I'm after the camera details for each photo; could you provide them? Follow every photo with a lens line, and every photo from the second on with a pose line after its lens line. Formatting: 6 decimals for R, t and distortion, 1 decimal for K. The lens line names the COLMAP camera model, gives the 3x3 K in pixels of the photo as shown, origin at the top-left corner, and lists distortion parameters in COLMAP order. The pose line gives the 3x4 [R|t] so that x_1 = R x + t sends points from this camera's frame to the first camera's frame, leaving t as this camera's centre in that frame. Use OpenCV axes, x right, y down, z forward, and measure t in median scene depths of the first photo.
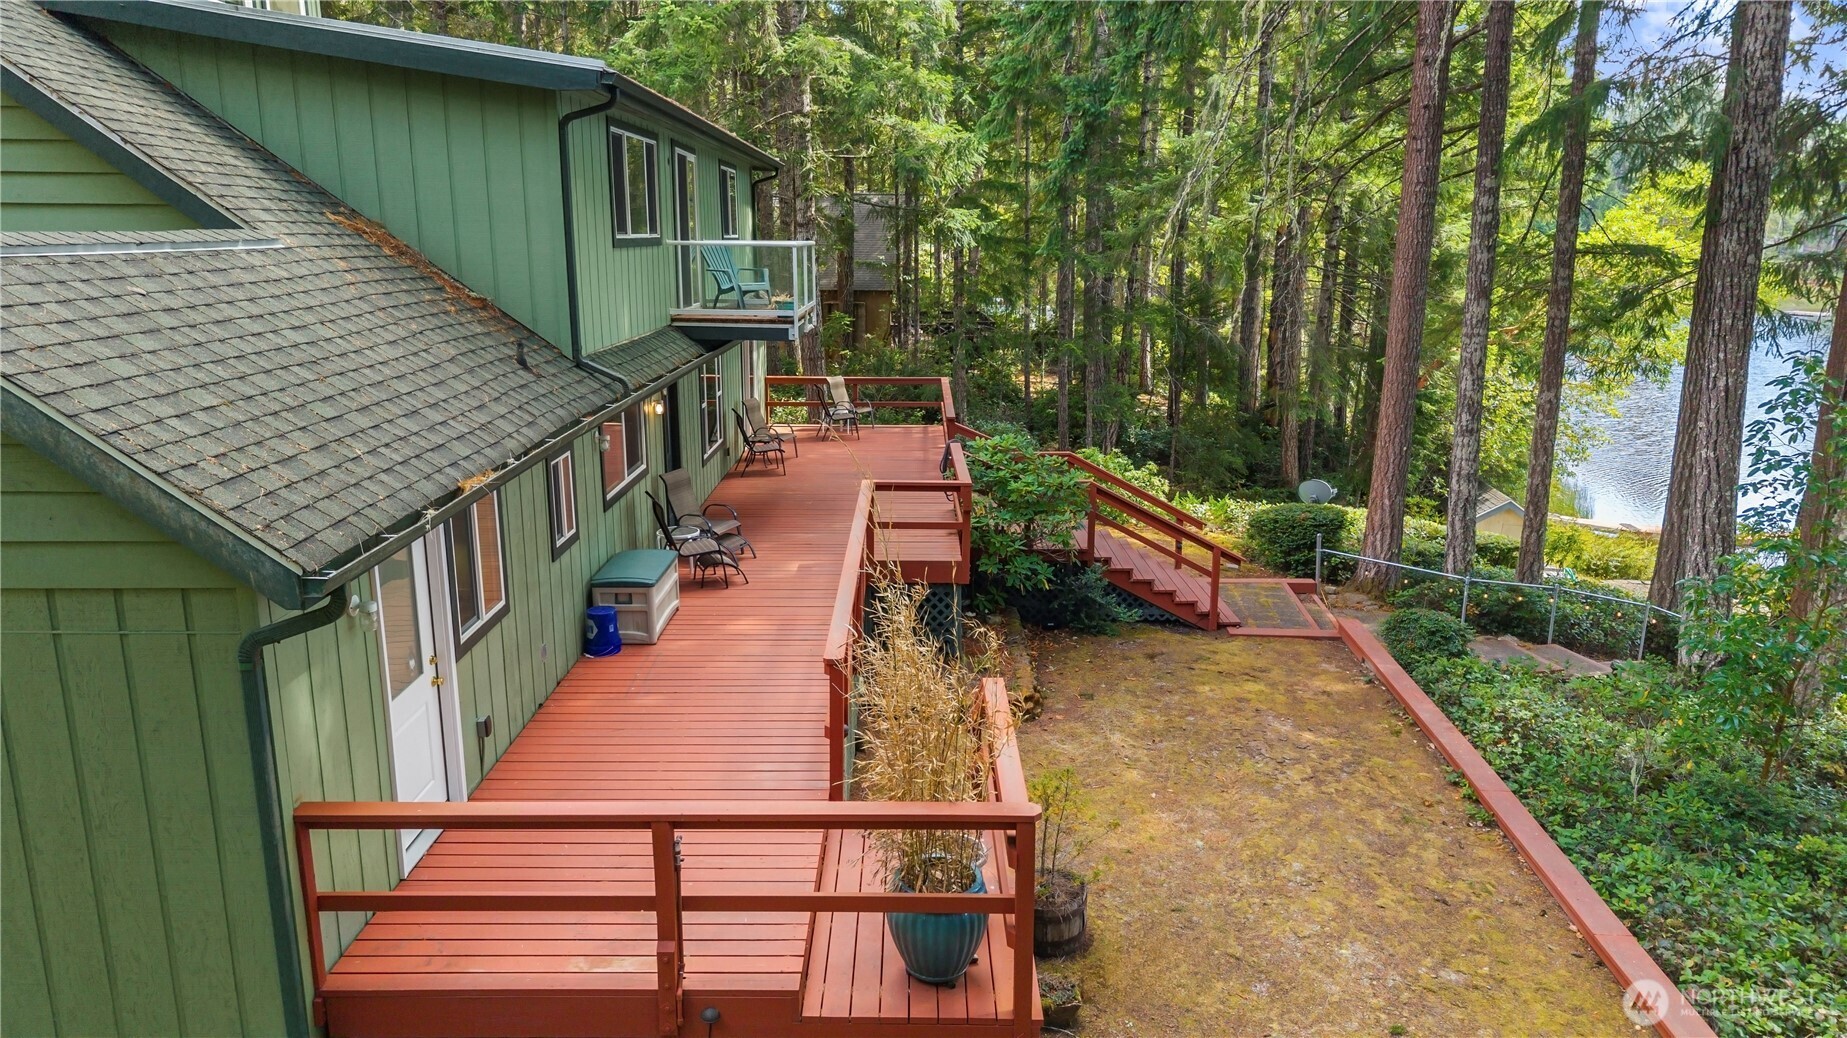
lens RADIAL K [[1232.7, 0, 924.7], [0, 1232.7, 528.6], [0, 0, 1]] dist [0.079279, -0.120443]
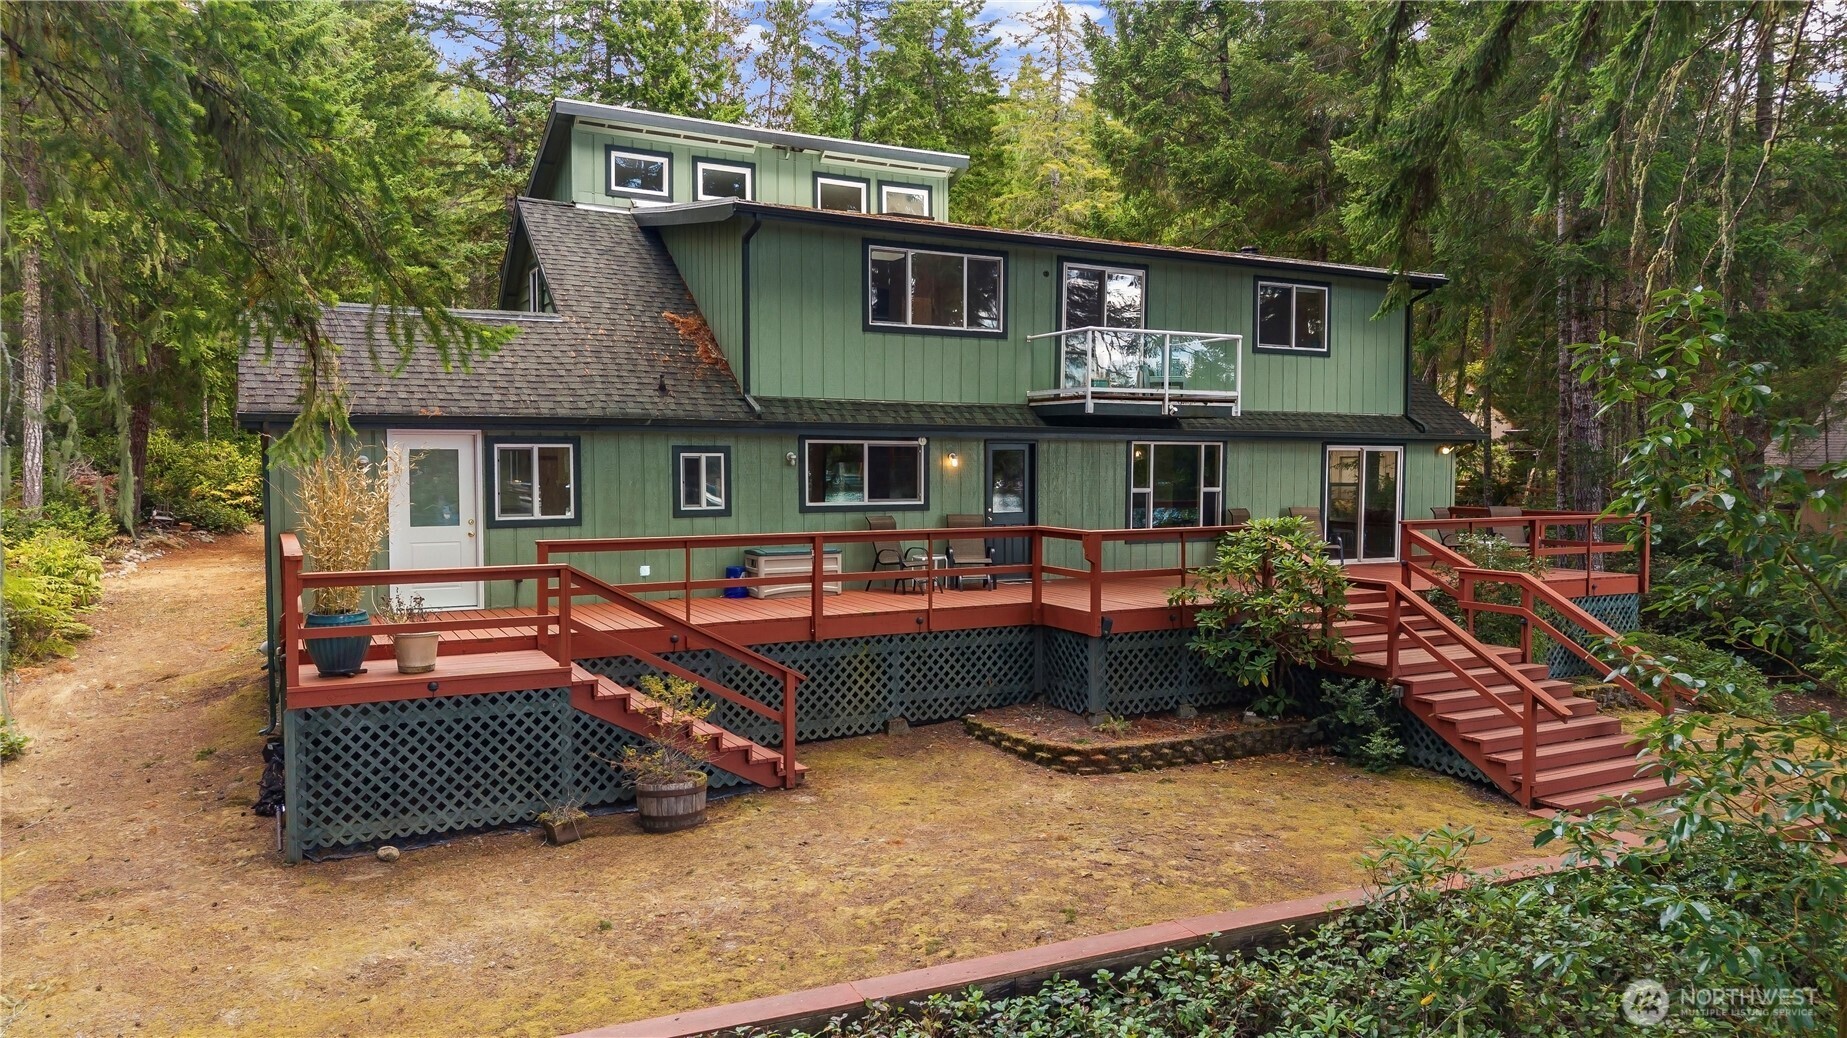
lens RADIAL K [[1232.7, 0, 924.7], [0, 1232.7, 528.6], [0, 0, 1]] dist [0.079279, -0.120443]
pose [[0.463162, 0.043564, -0.885202, 0.895535], [-0.205870, 0.976760, -0.059647, 0.049475], [0.862032, 0.209863, 0.461366, 0.421740]]
